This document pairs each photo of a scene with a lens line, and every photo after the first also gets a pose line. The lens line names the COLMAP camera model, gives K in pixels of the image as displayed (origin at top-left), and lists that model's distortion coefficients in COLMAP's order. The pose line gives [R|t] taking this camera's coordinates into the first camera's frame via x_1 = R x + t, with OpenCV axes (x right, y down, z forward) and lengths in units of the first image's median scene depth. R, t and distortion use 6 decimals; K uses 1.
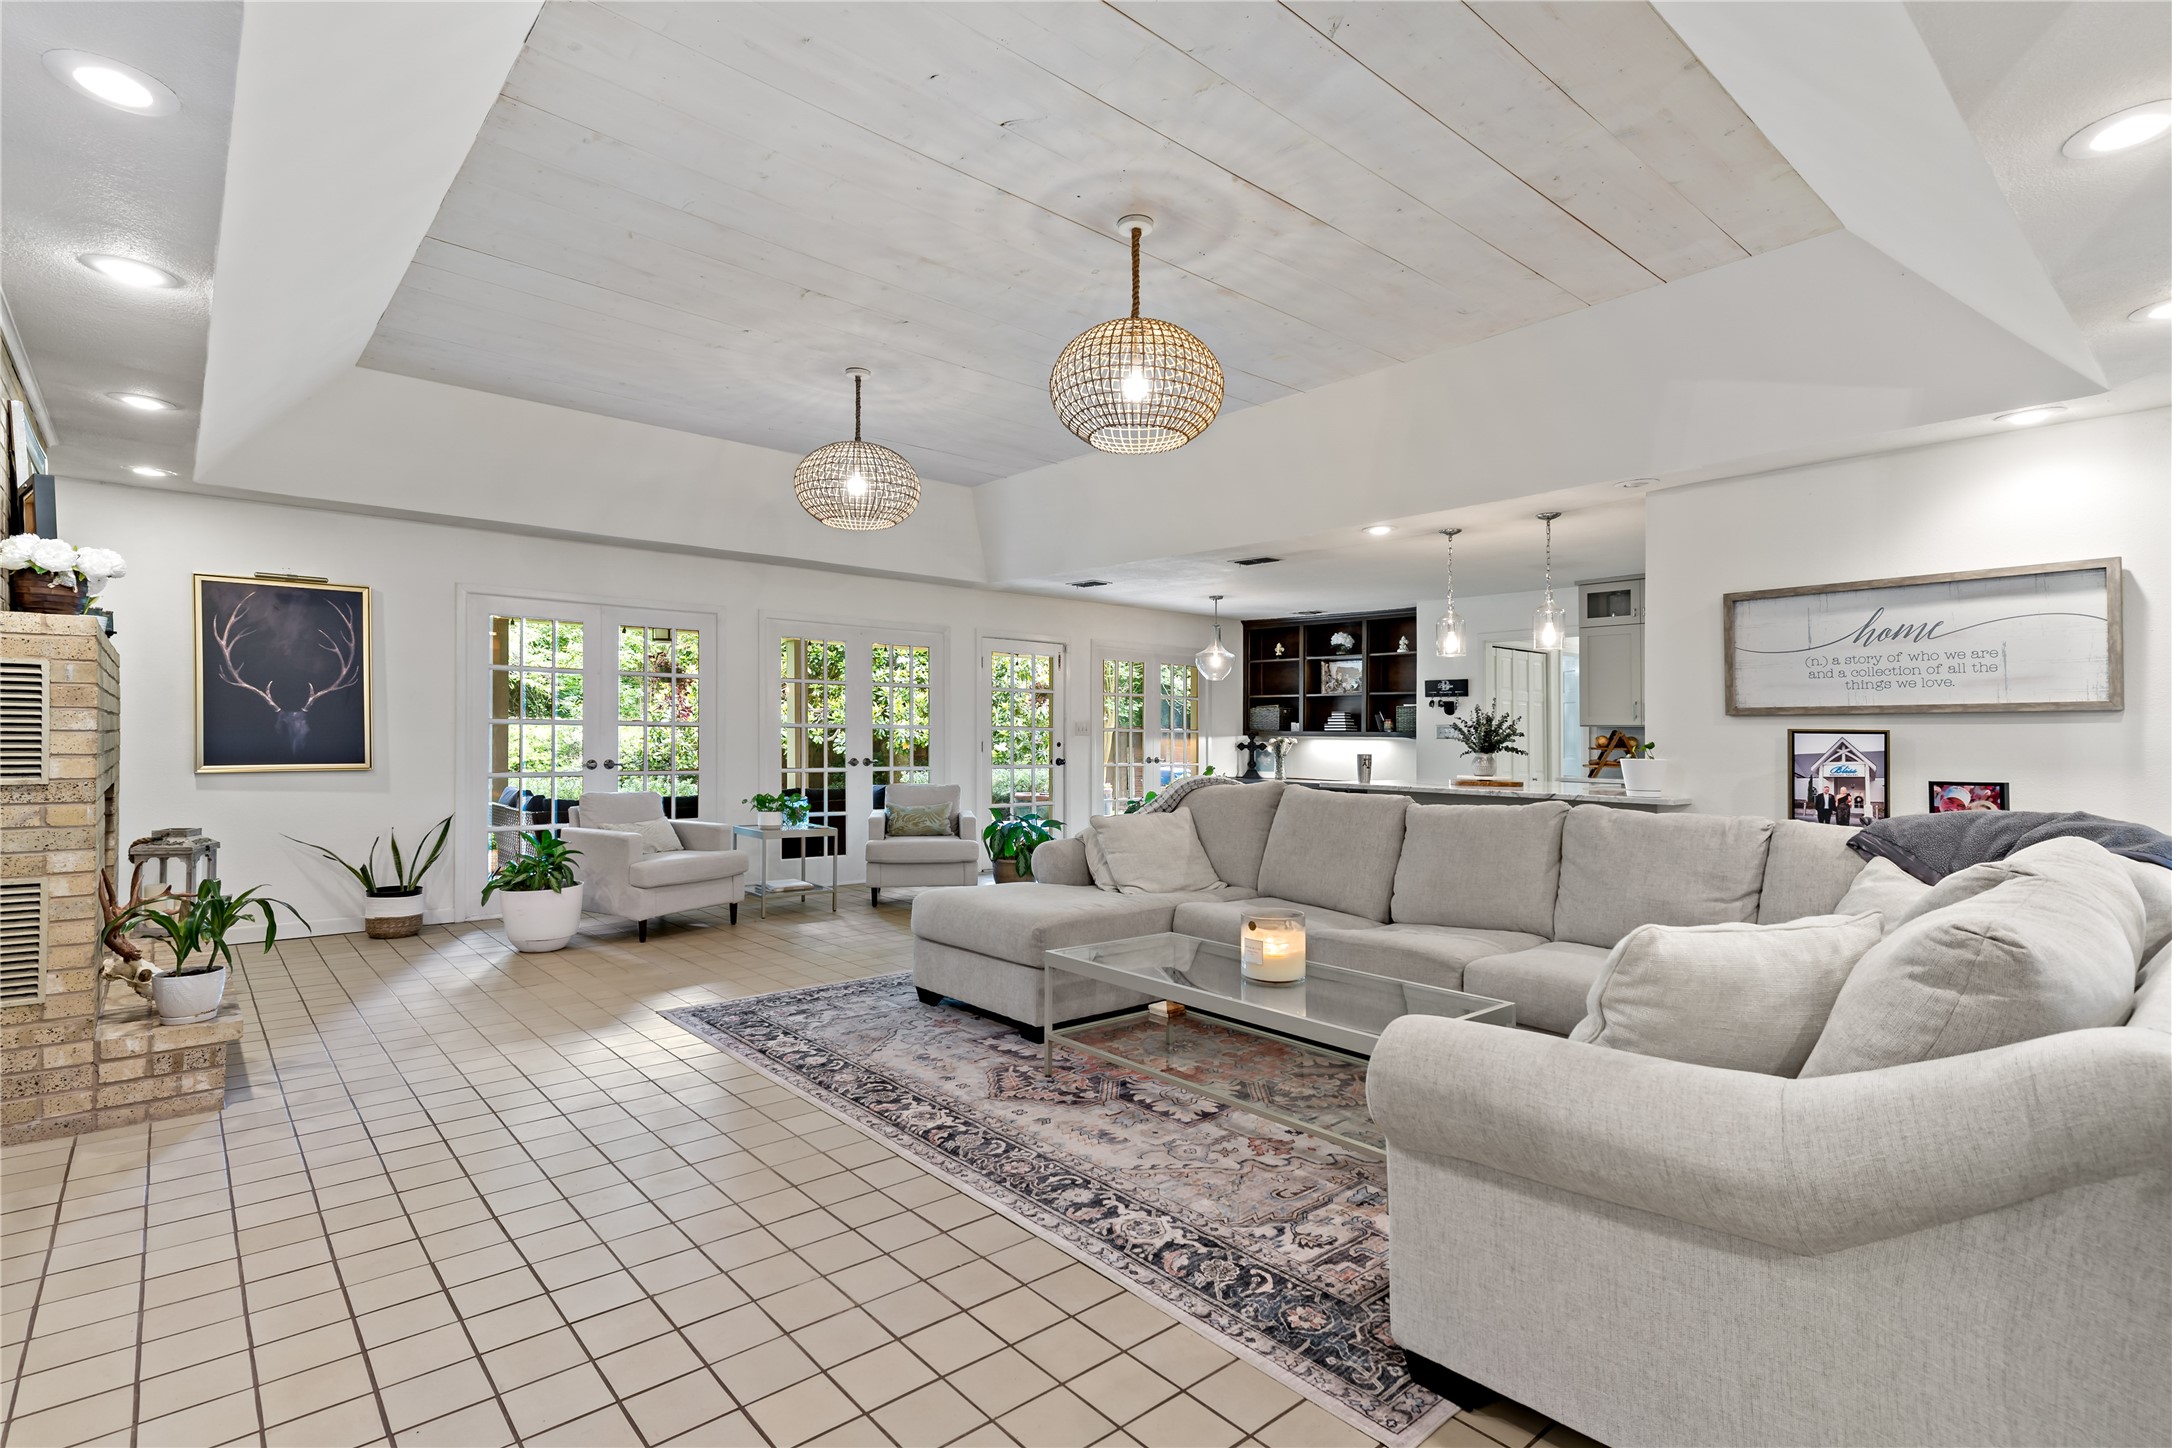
lens RADIAL K [[1043.4, 0, 1089.8], [0, 1043.4, 739.5], [0, 0, 1]] dist [0.013476, 0.000355]
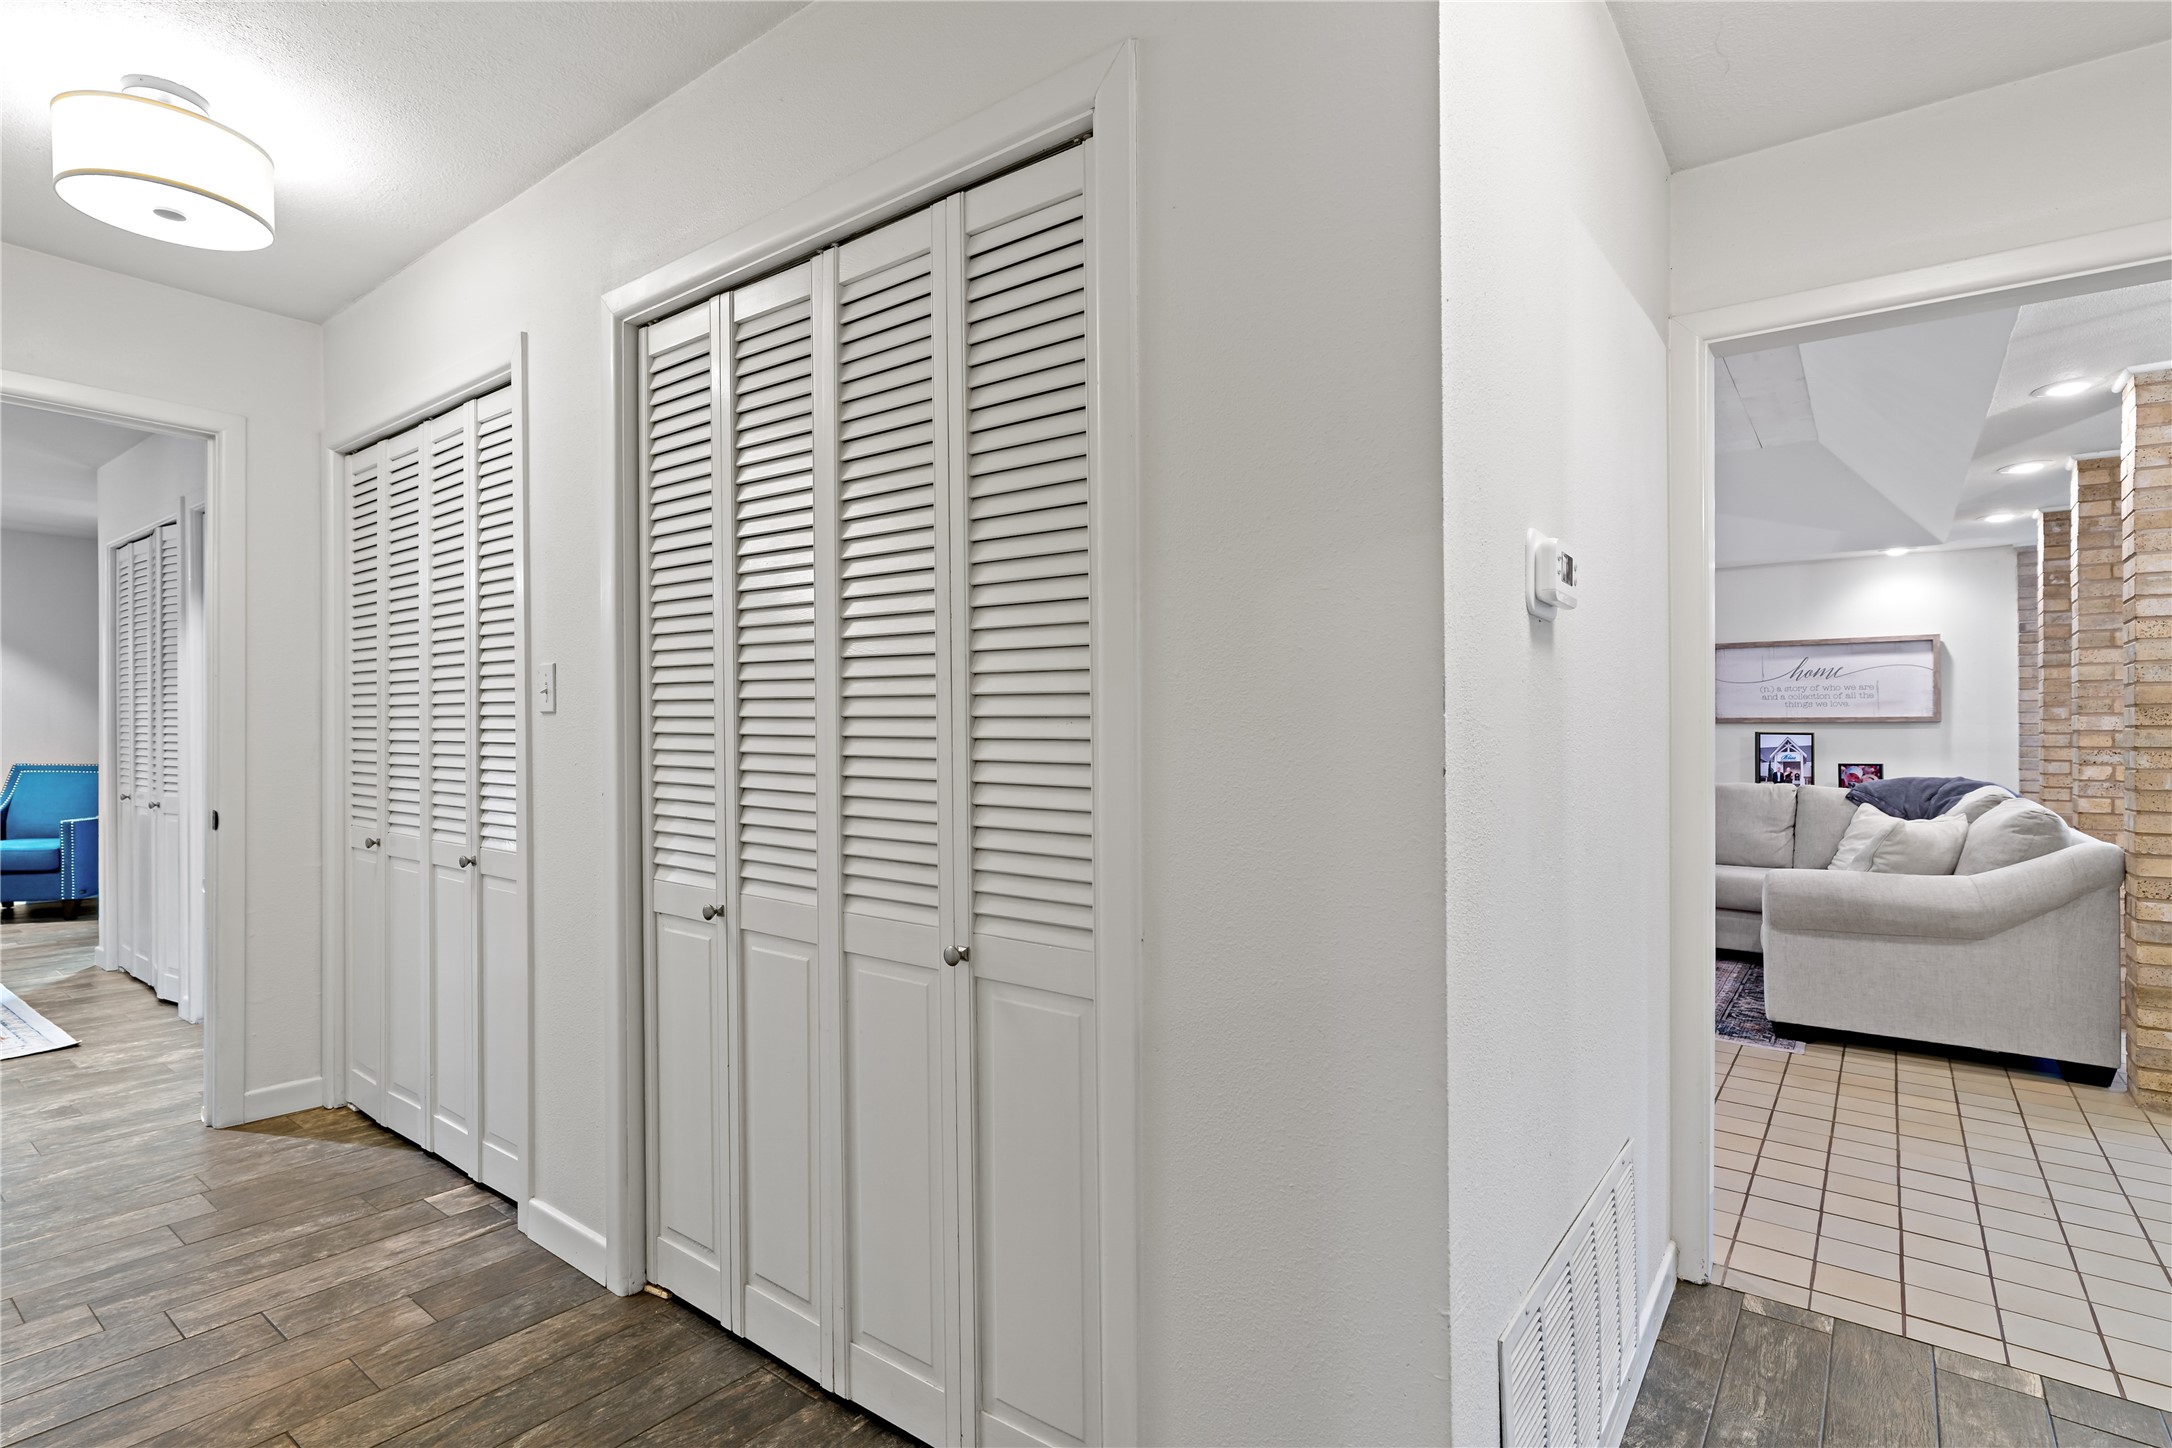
lens RADIAL K [[1046.4, 0, 1091.4], [0, 1046.4, 735.1], [0, 0, 1]] dist [-0.000024, 0.000160]
pose [[0.978553, 0.000122, 0.205994, -0.713654], [-0.000089, 1.000000, -0.000169, -0.004992], [-0.205994, 0.000147, 0.978553, -0.382973]]
